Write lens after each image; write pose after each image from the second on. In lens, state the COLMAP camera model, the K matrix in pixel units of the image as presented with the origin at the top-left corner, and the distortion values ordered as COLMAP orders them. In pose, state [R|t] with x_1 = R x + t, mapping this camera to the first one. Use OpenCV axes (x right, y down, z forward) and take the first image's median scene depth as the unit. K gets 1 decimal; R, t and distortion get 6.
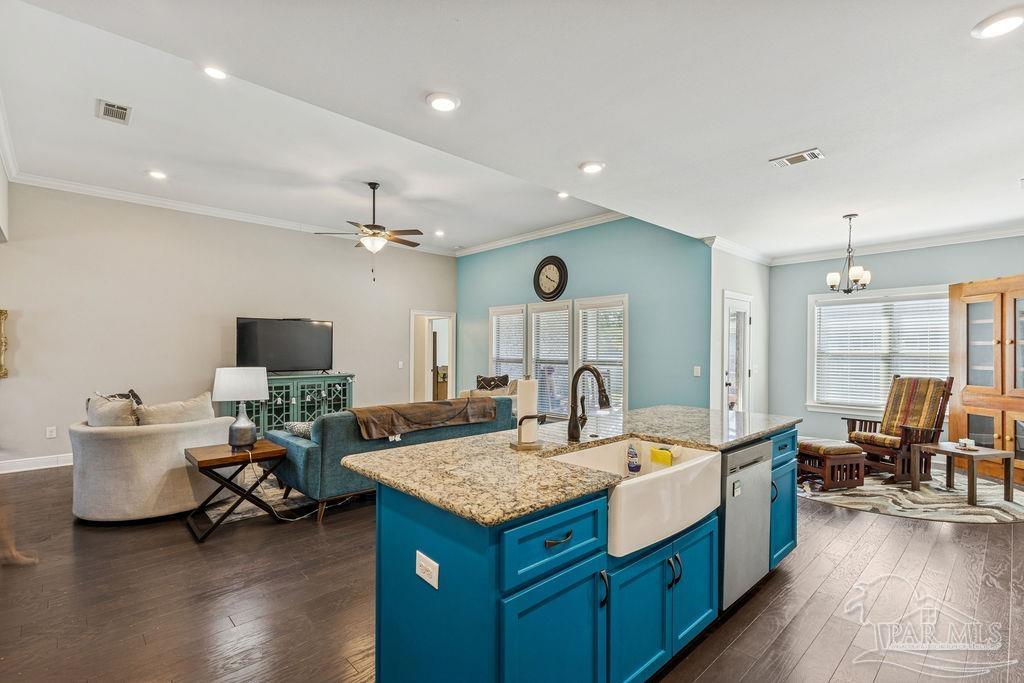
lens RADIAL K [[481.7, 0, 519.0], [0, 481.7, 362.9], [0, 0, 1]] dist [0.002464, 0.000249]
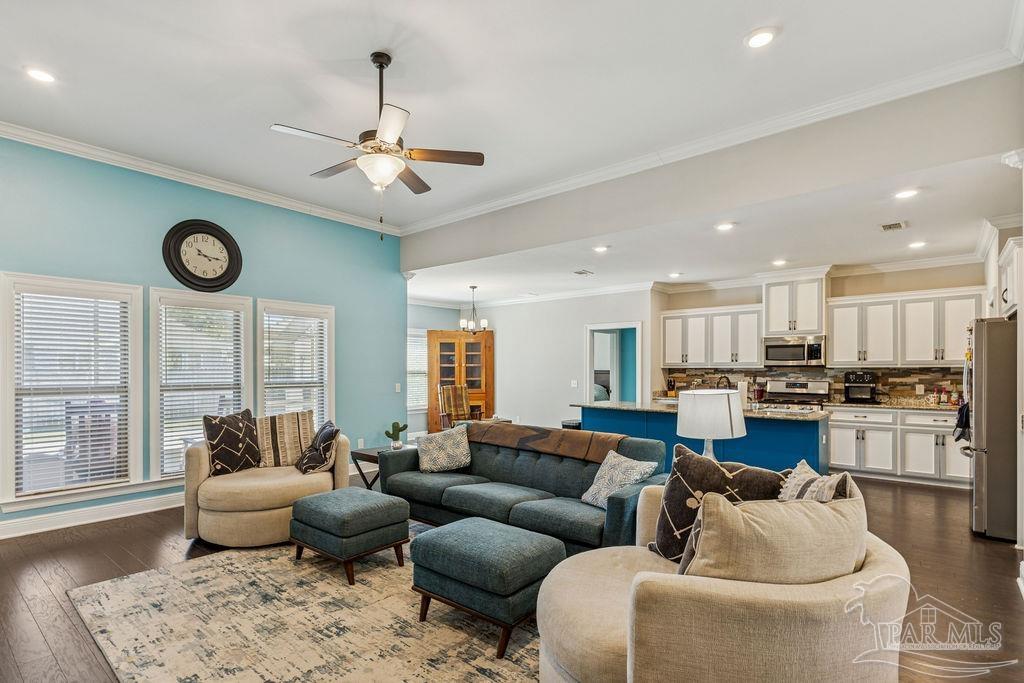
lens RADIAL K [[481.7, 0, 519.0], [0, 481.7, 362.9], [0, 0, 1]] dist [0.002464, 0.000249]
pose [[-0.099190, 0.013891, 0.994972, -0.625901], [0.023423, 0.999658, -0.011621, -0.017959], [-0.994793, 0.022152, -0.099481, 0.674227]]
